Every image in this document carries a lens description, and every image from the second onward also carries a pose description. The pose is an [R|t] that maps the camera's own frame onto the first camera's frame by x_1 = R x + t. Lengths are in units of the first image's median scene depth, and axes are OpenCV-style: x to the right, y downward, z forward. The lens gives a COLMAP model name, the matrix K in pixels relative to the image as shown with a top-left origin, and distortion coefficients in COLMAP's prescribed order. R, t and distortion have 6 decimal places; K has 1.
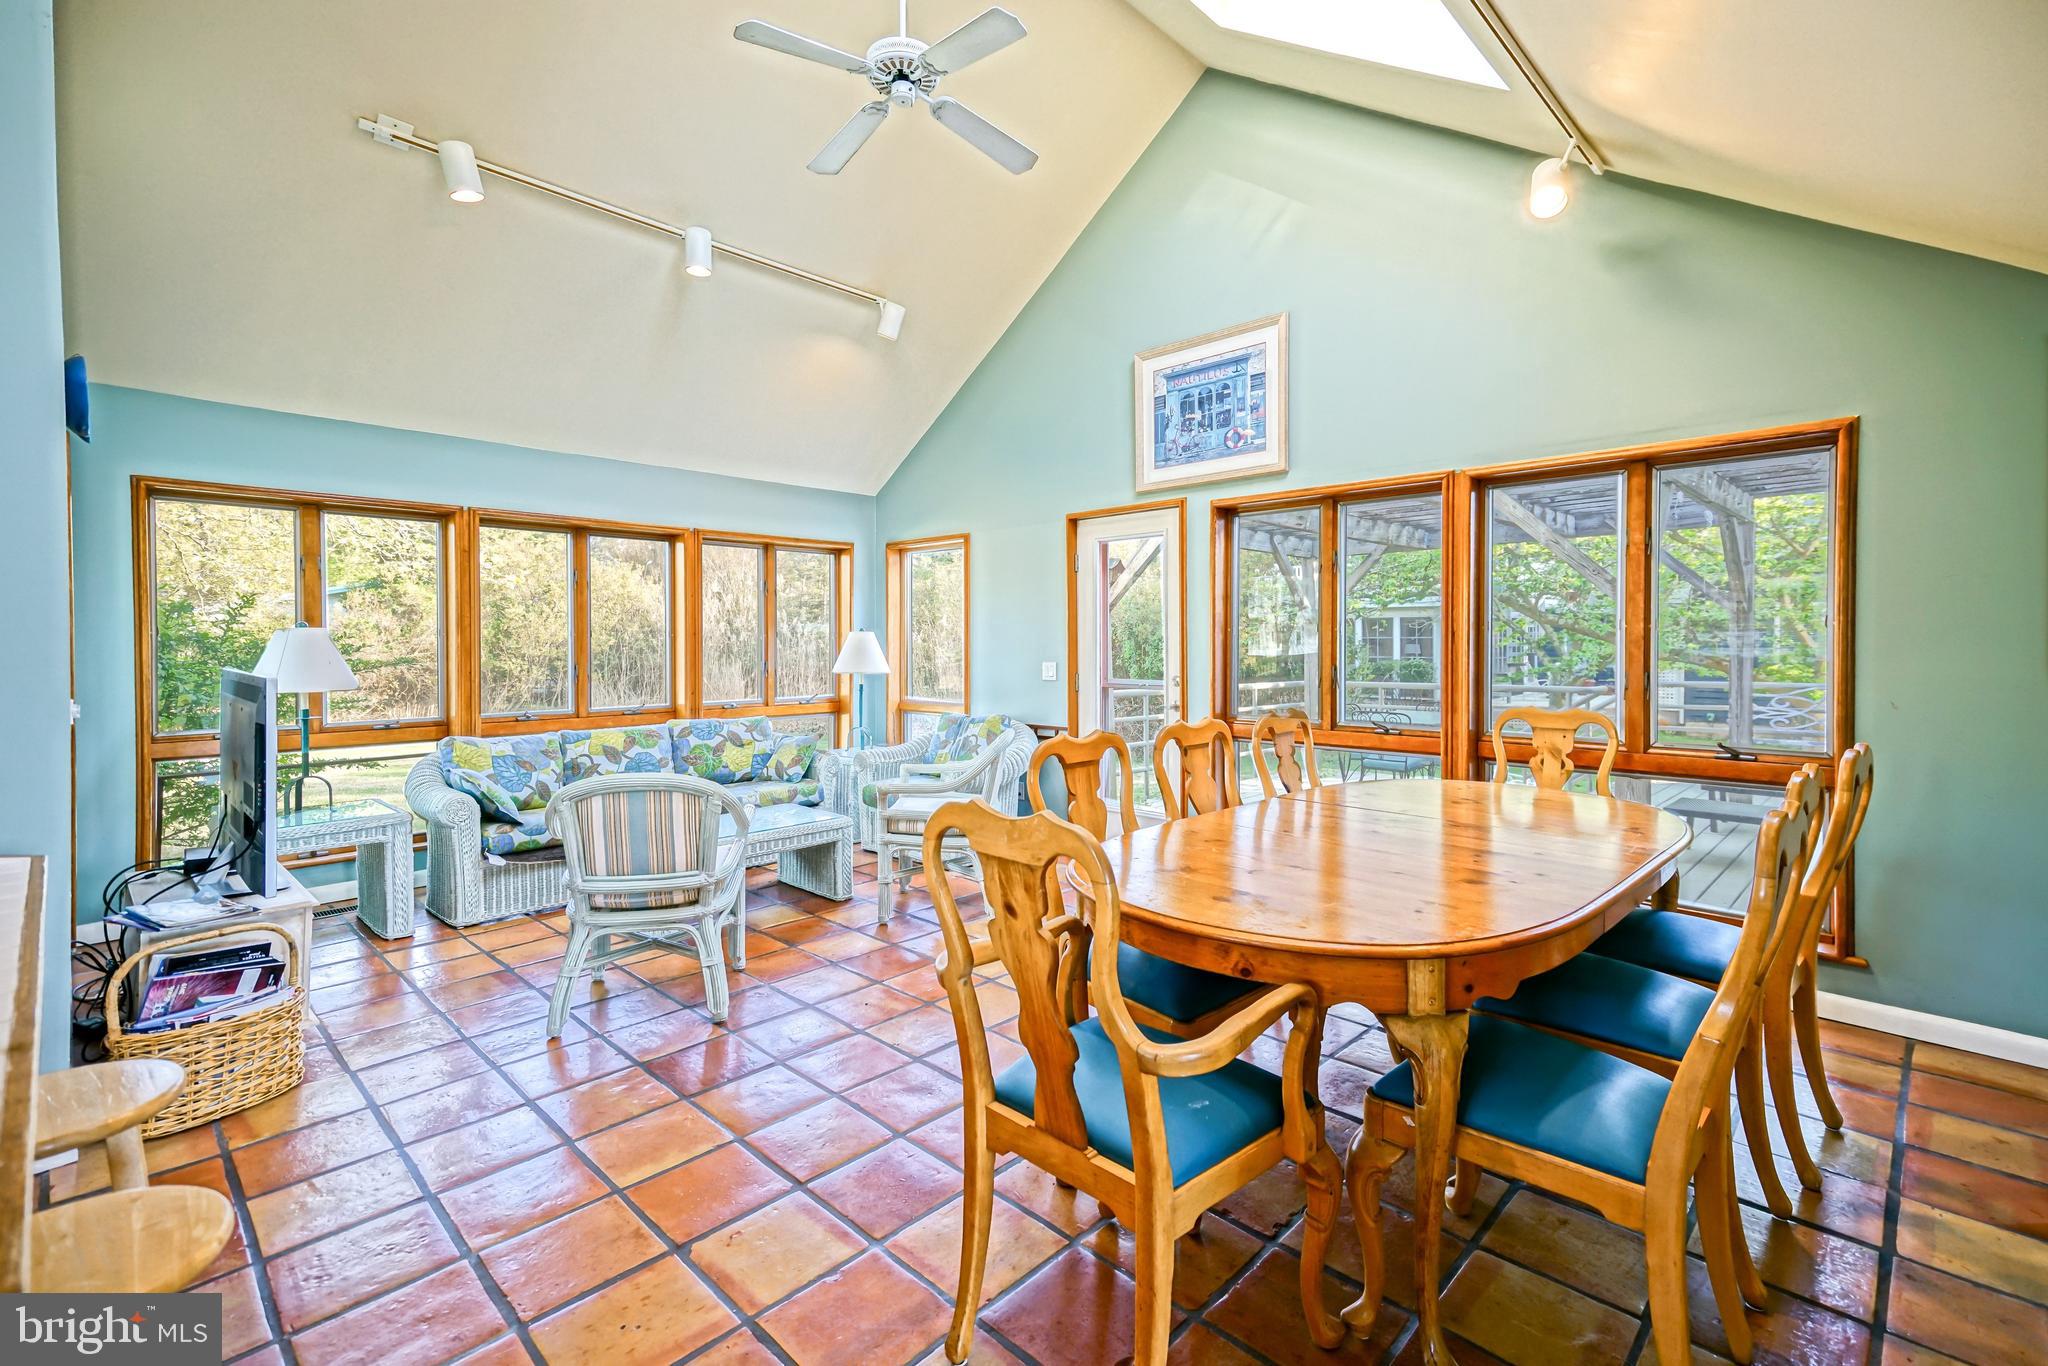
lens RADIAL K [[931.0, 0, 1018.1], [0, 931.0, 643.4], [0, 0, 1]] dist [0.035238, 0.000740]
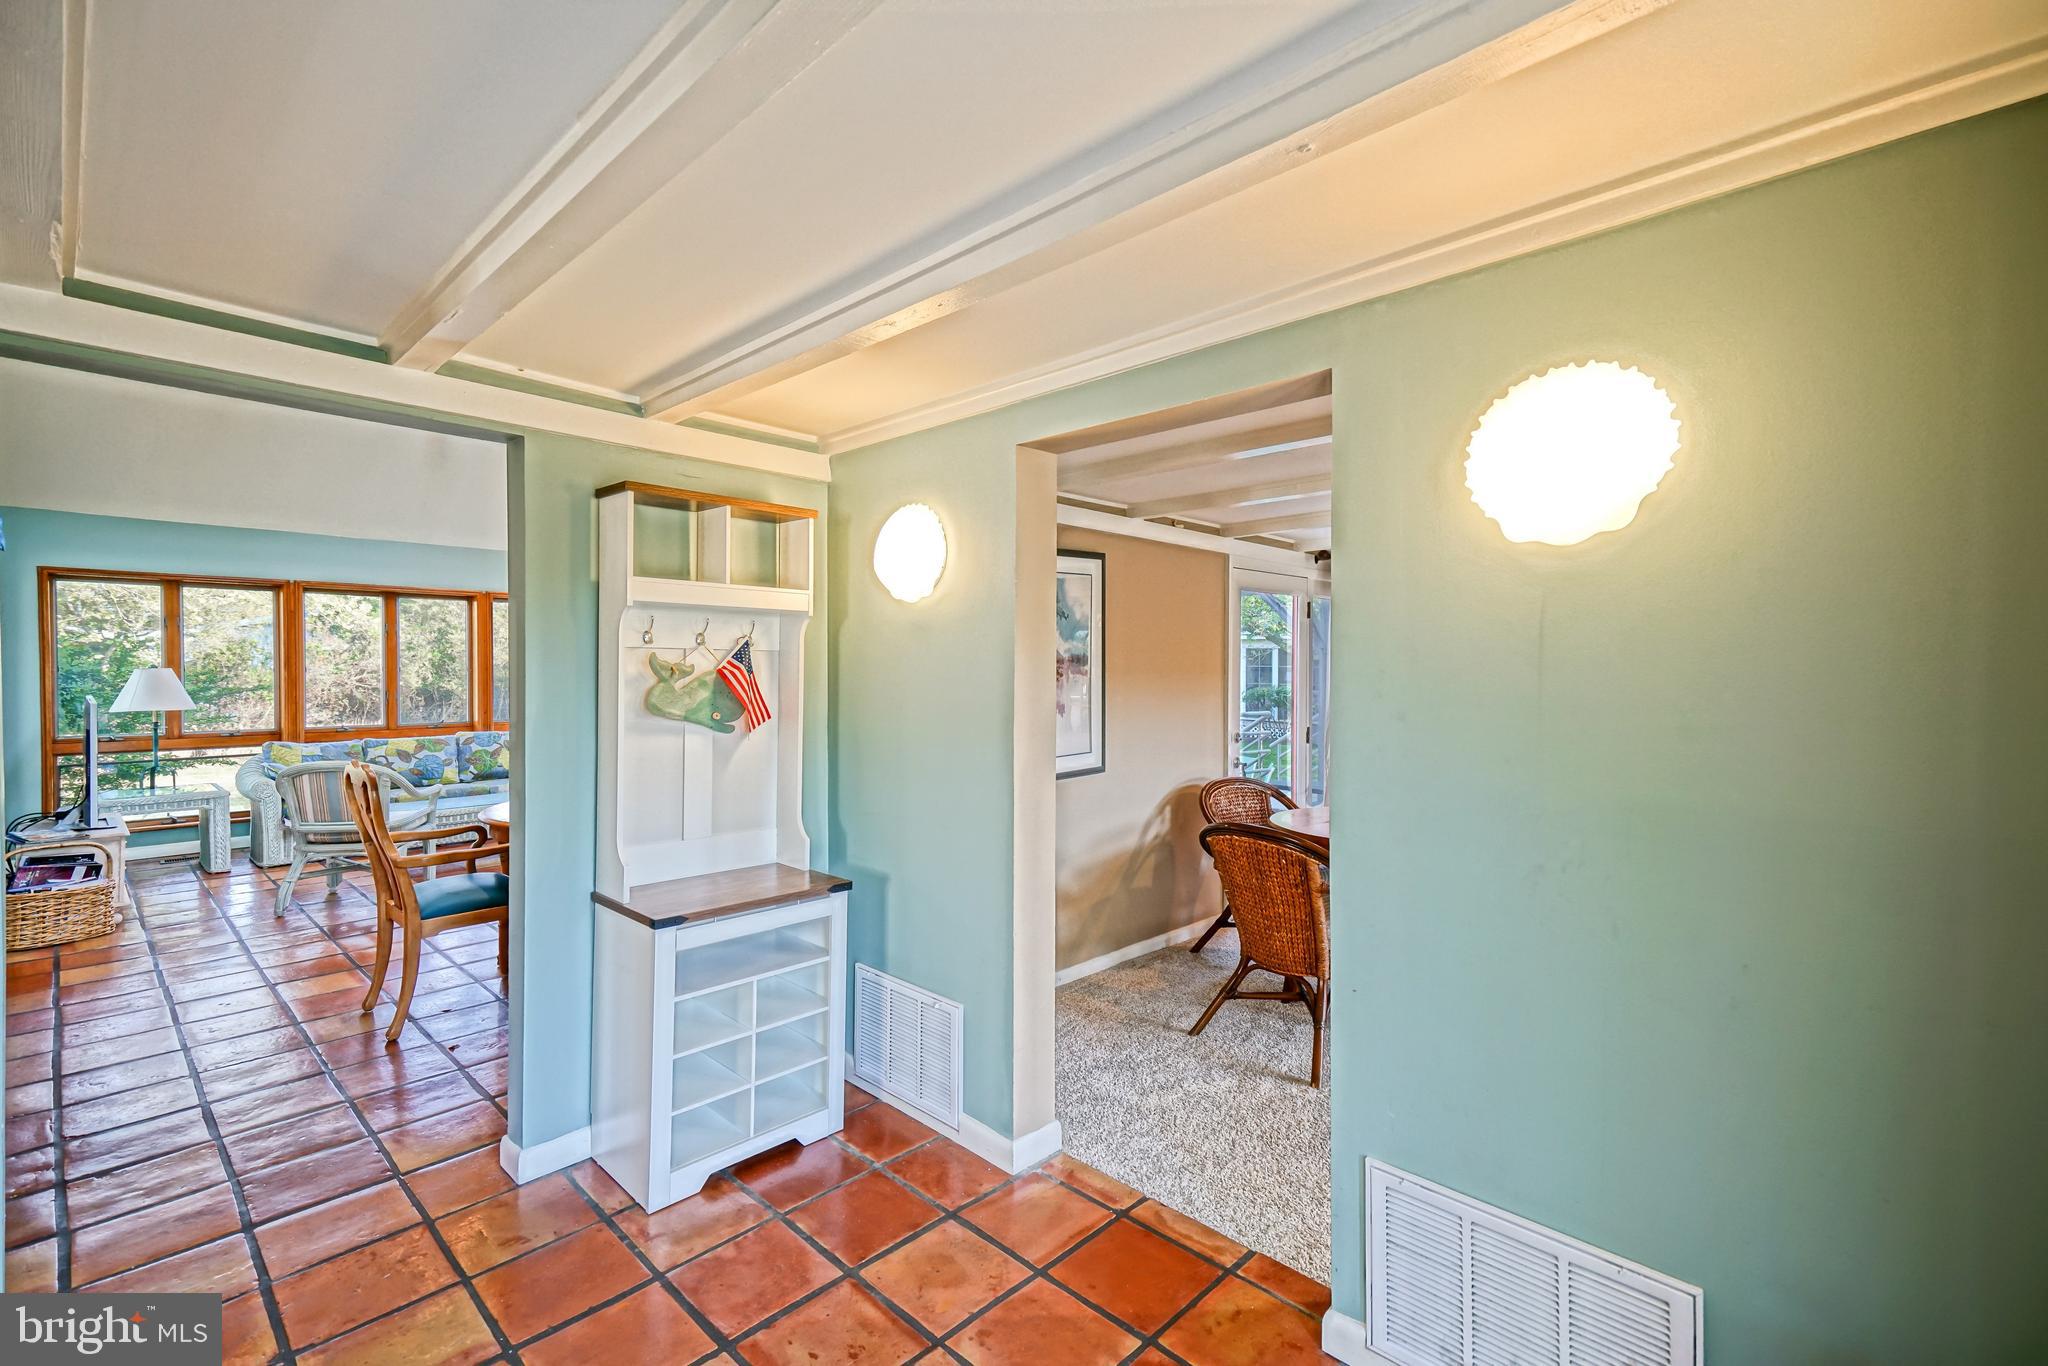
lens RADIAL K [[897.4, 0, 1013.8], [0, 897.4, 675.7], [0, 0, 1]] dist [0.032136, -0.000565]
pose [[0.999806, 0.007228, 0.018298, 0.574535], [-0.007437, 0.999908, 0.011365, -0.030619], [-0.018214, -0.011499, 0.999768, -0.481108]]
